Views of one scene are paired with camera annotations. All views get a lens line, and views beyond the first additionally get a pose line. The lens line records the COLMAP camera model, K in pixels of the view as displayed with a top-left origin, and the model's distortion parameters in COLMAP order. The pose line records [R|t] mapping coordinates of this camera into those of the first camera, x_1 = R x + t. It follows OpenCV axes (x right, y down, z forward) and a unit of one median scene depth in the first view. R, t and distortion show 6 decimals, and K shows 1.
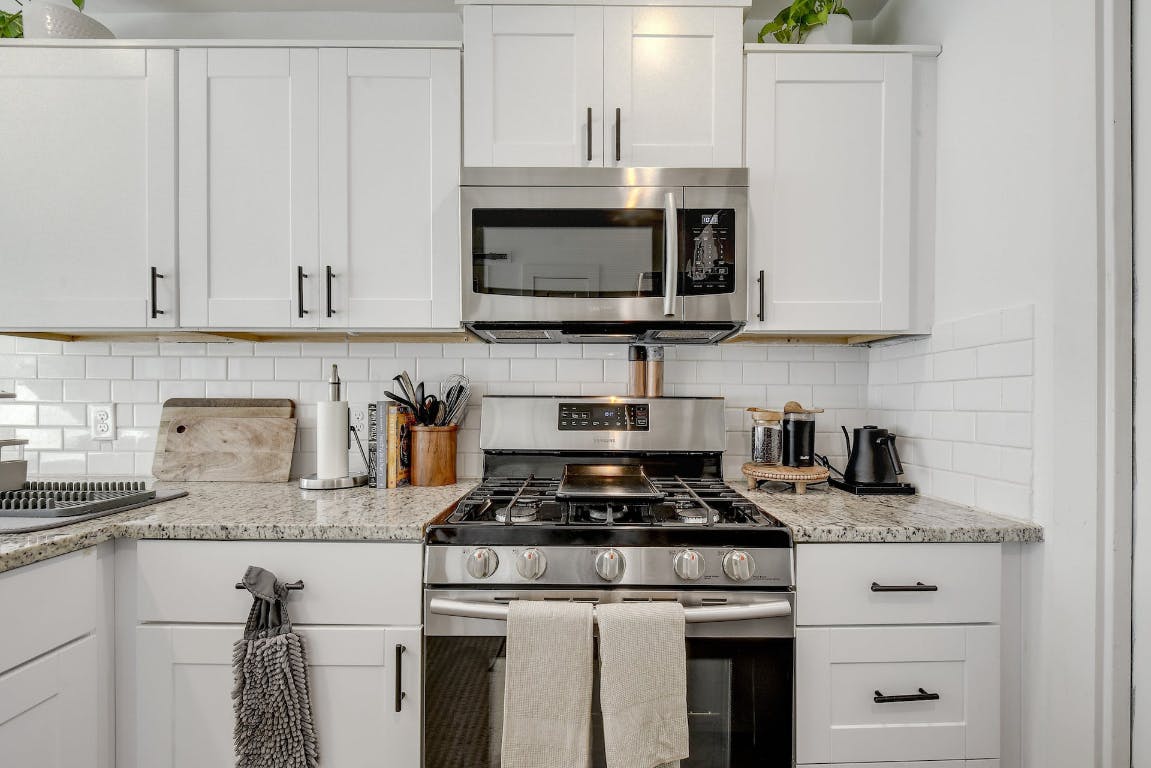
lens RADIAL K [[523.5, 0, 593.4], [0, 523.5, 395.7], [0, 0, 1]] dist [0.004054, 0.000005]
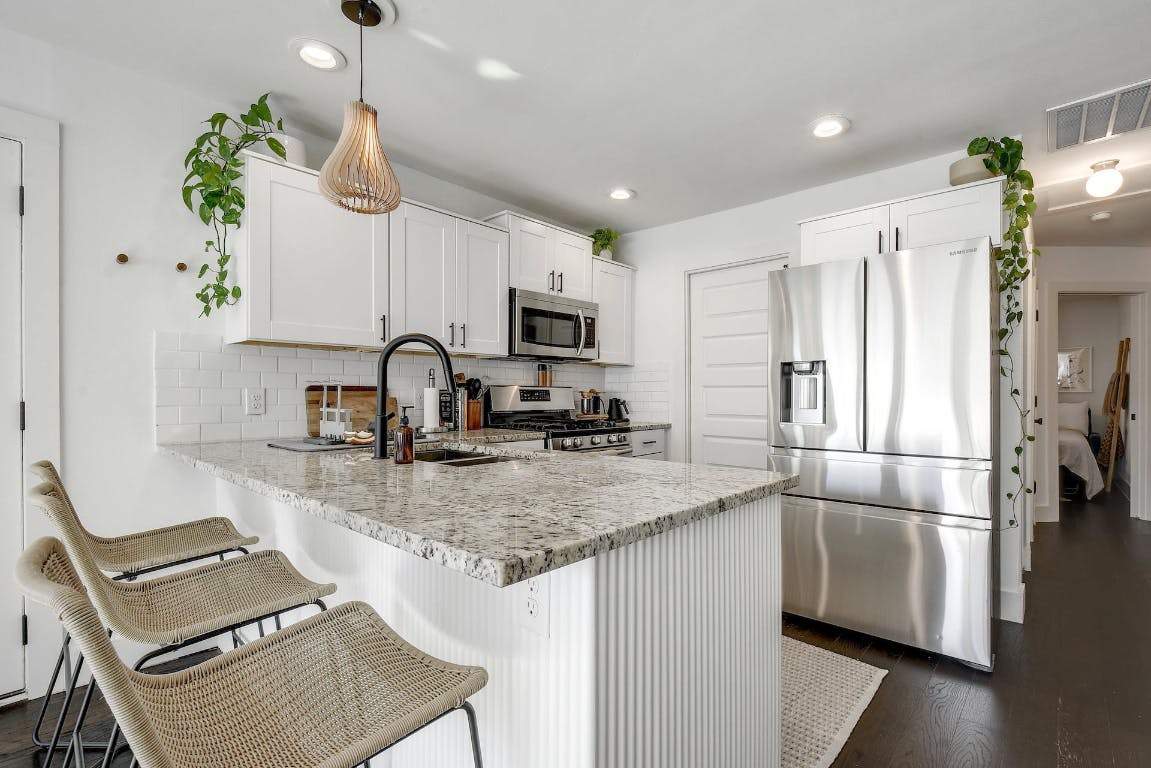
lens RADIAL K [[515.6, 0, 598.9], [0, 515.6, 395.9], [0, 0, 1]] dist [0.002017, -0.016330]
pose [[0.643805, -0.005111, 0.765172, -1.697786], [0.008497, 0.999964, -0.000471, 0.052478], [-0.765142, 0.006805, 0.643825, -0.719366]]
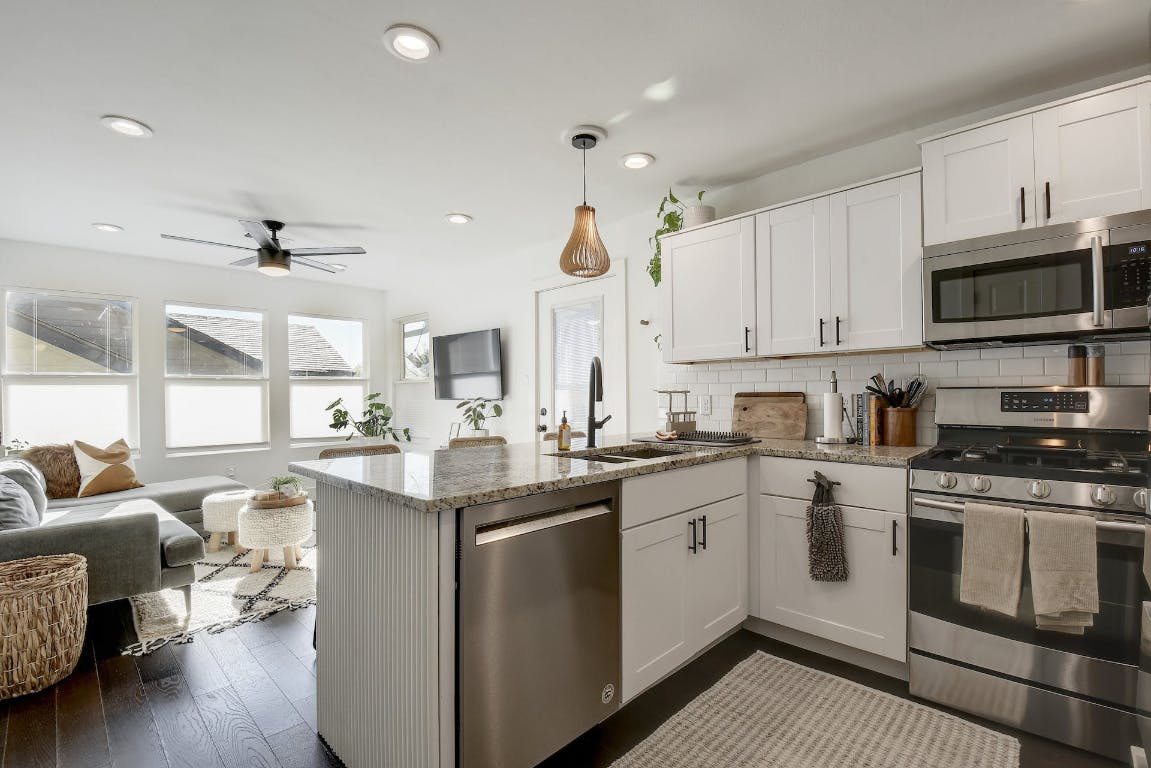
lens RADIAL K [[515.6, 0, 598.9], [0, 515.6, 395.9], [0, 0, 1]] dist [0.002017, -0.016330]
pose [[0.735478, -0.008888, -0.677490, 0.079427], [0.013724, 0.999904, 0.001782, 0.008313], [0.677410, -0.010609, 0.735529, -0.807744]]
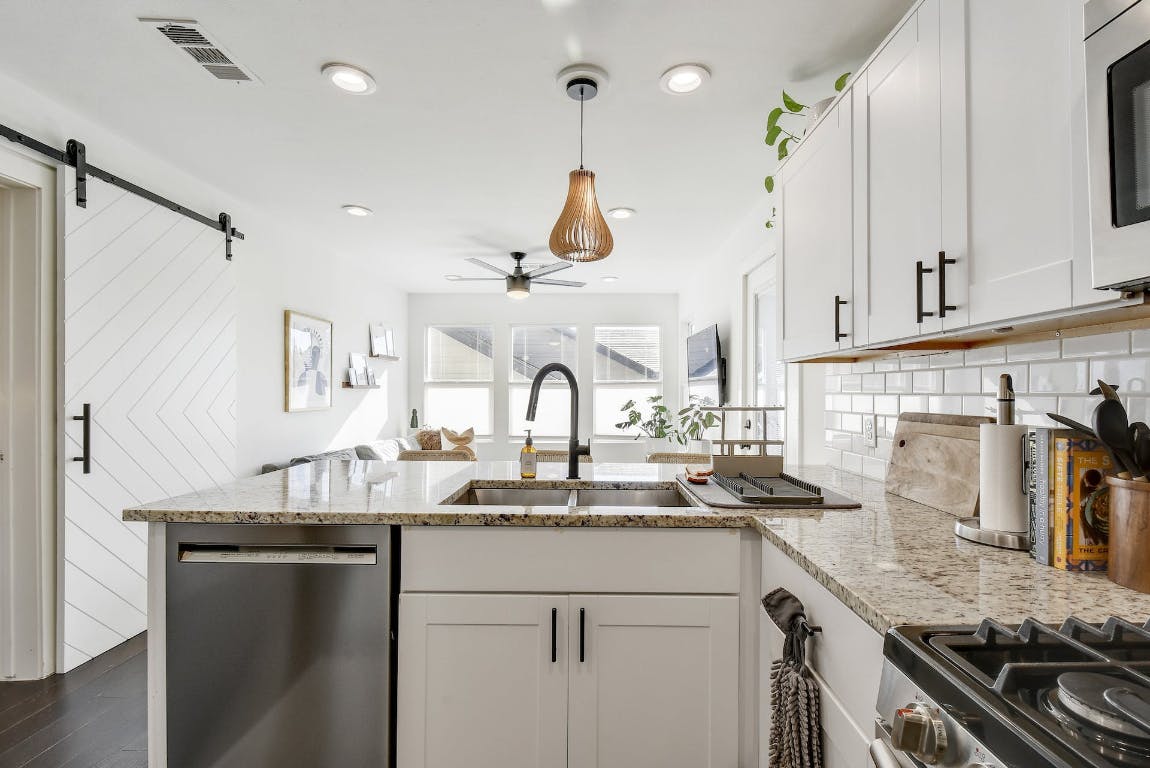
lens RADIAL K [[523.1, 0, 592.9], [0, 523.1, 395.7], [0, 0, 1]] dist [0.004054, 0.000005]
pose [[0.003090, -0.000123, -0.999995, 0.259802], [-0.000746, 1.000000, -0.000125, -0.032490], [0.999995, 0.000746, 0.003090, 0.471398]]
